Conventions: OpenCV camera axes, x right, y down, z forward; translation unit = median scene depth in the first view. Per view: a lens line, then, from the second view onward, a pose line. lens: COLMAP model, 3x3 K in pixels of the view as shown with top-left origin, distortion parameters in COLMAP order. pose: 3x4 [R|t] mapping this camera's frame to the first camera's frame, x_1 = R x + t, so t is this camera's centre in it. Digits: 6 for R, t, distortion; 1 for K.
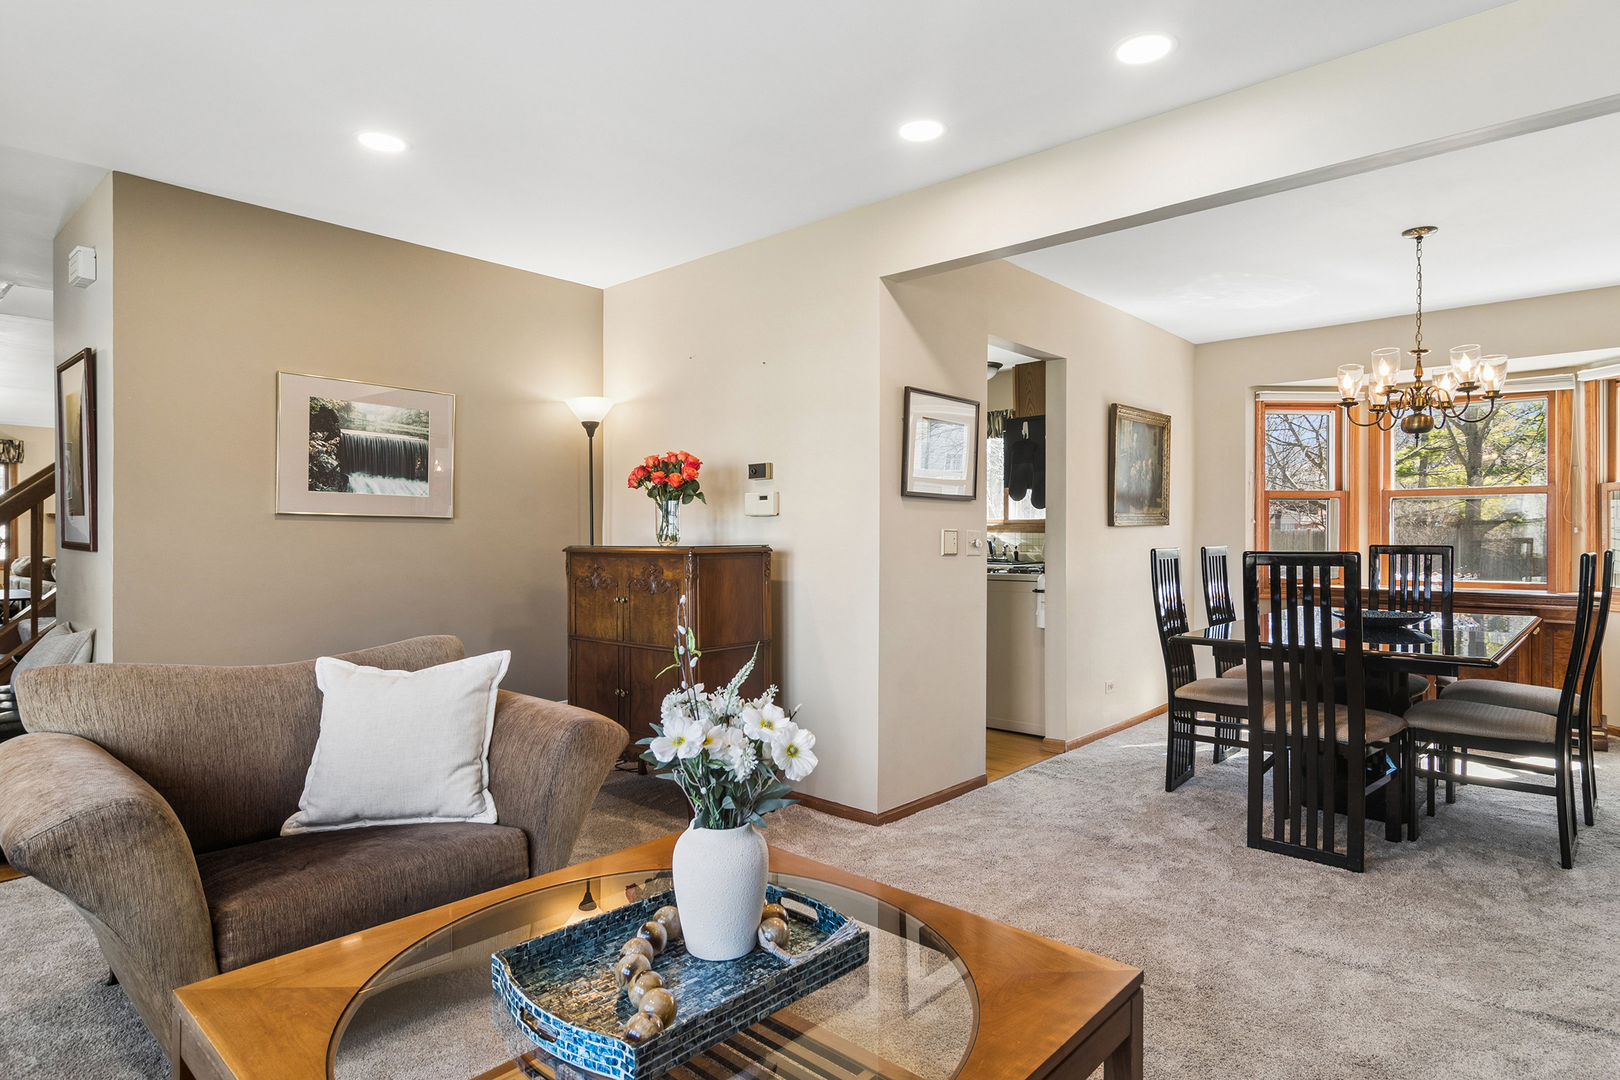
lens RADIAL K [[880.7, 0, 813.7], [0, 880.7, 530.3], [0, 0, 1]] dist [0.001556, 0.004093]
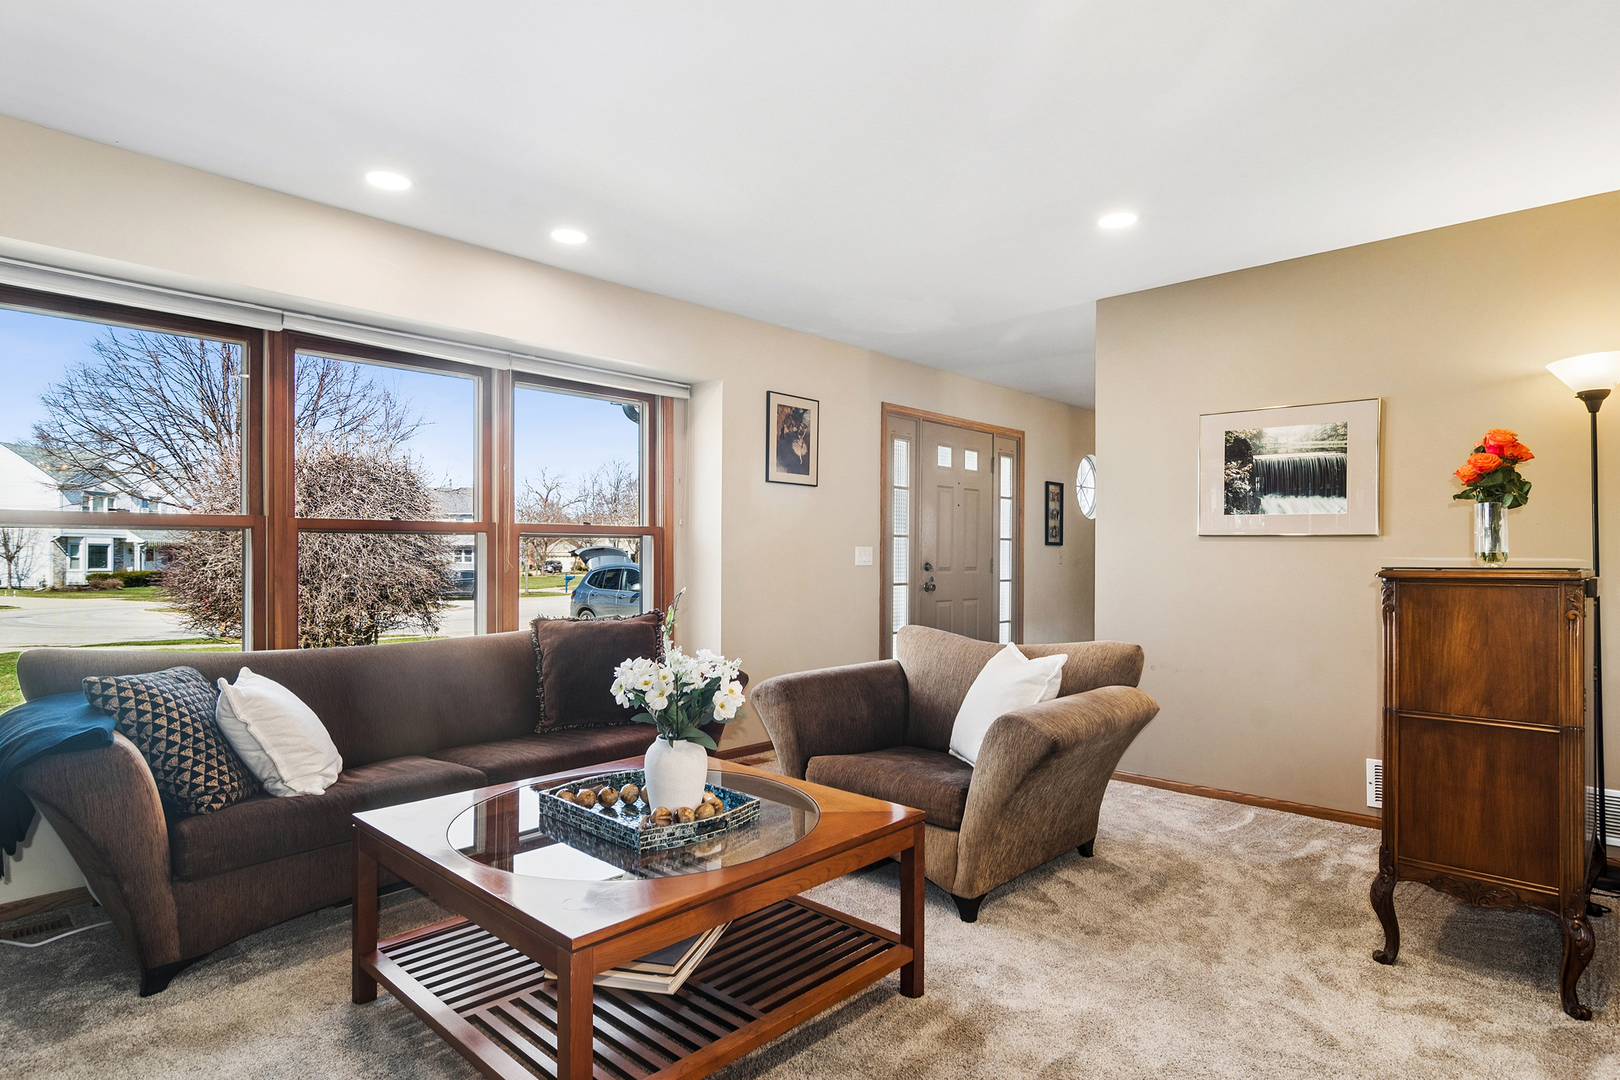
lens RADIAL K [[880.7, 0, 817.9], [0, 880.7, 548.2], [0, 0, 1]] dist [0.001556, 0.004093]
pose [[-0.018035, -0.011304, -0.999773, 0.534341], [-0.000397, 0.999936, -0.011298, 0.010427], [0.999837, 0.000193, -0.018038, 0.473812]]
